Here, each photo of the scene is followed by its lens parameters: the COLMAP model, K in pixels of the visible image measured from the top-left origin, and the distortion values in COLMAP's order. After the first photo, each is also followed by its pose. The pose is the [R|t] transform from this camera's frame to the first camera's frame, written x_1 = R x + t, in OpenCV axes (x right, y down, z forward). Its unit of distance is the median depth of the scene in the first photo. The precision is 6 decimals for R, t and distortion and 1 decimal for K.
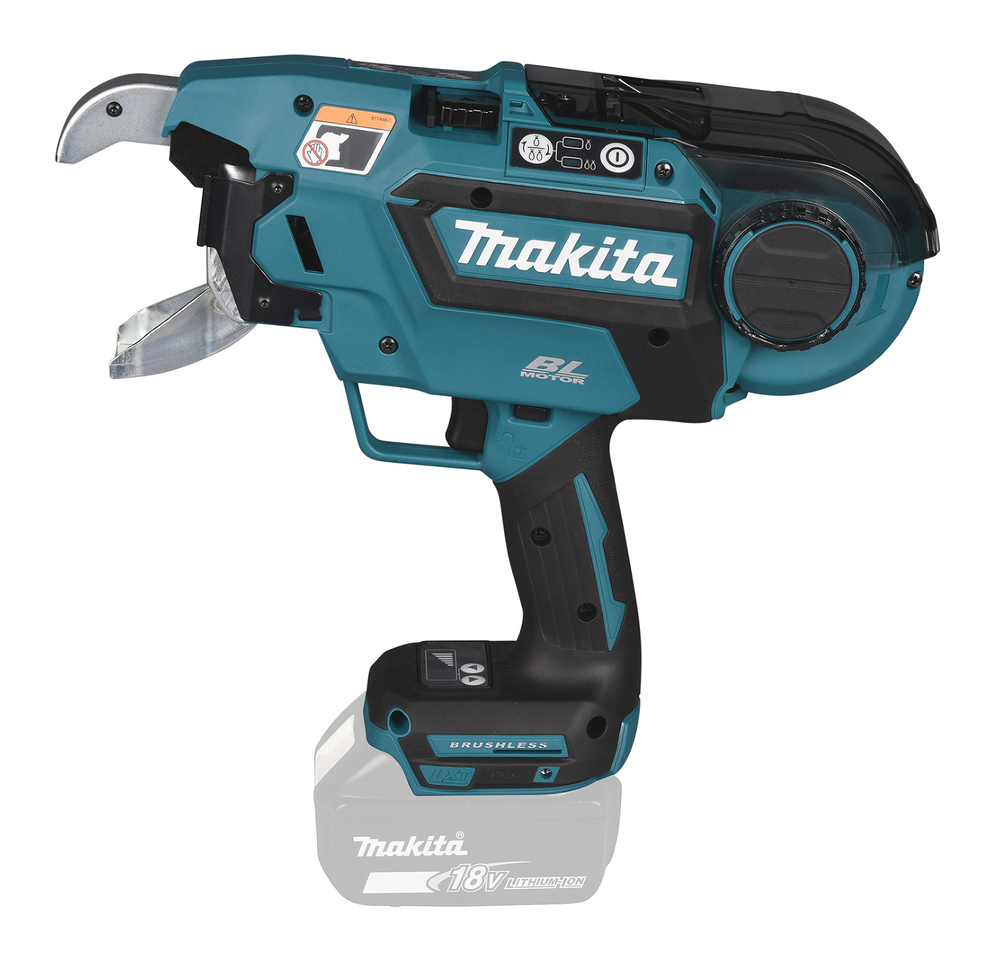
lens RADIAL K [[3612.3, 0, 496.6], [0, 3612.3, 478.9], [0, 0, 1]] dist [0.090360, 0.000000]
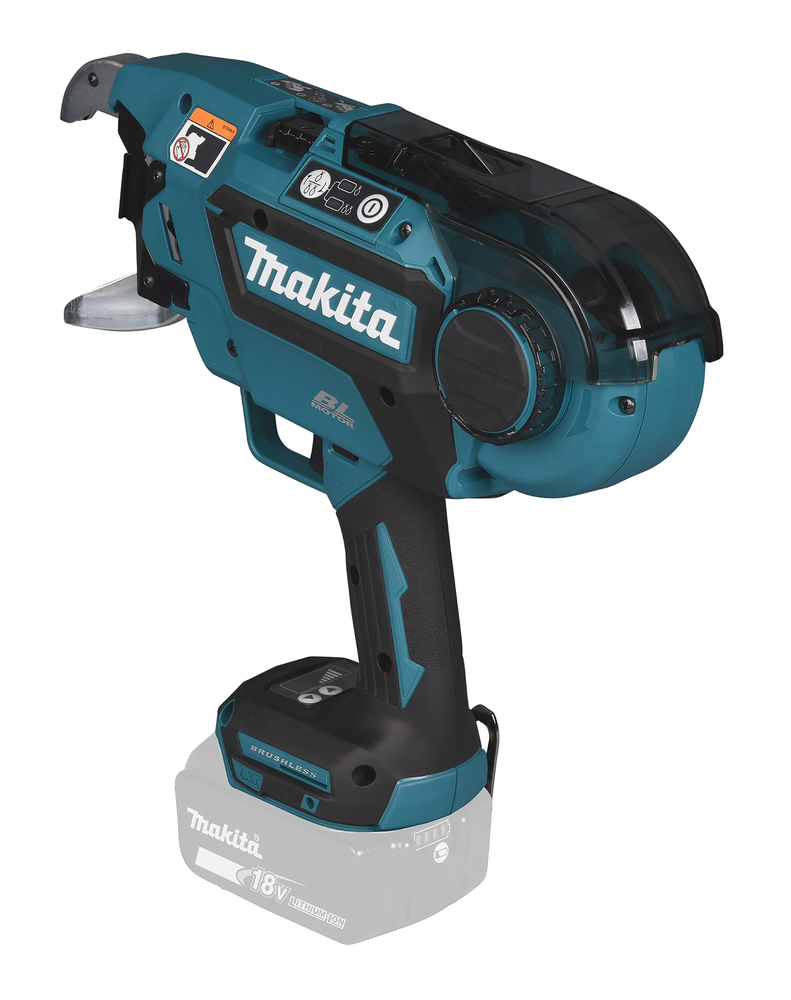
lens RADIAL K [[3531.3, 0, 397.9], [0, 3531.3, 500.3], [0, 0, 1]] dist [0.091577, 0.000000]
pose [[0.686377, 0.248857, -0.683342, 0.721292], [-0.255535, 0.962243, 0.093756, -0.104174], [0.680873, 0.110266, 0.724053, 0.306548]]
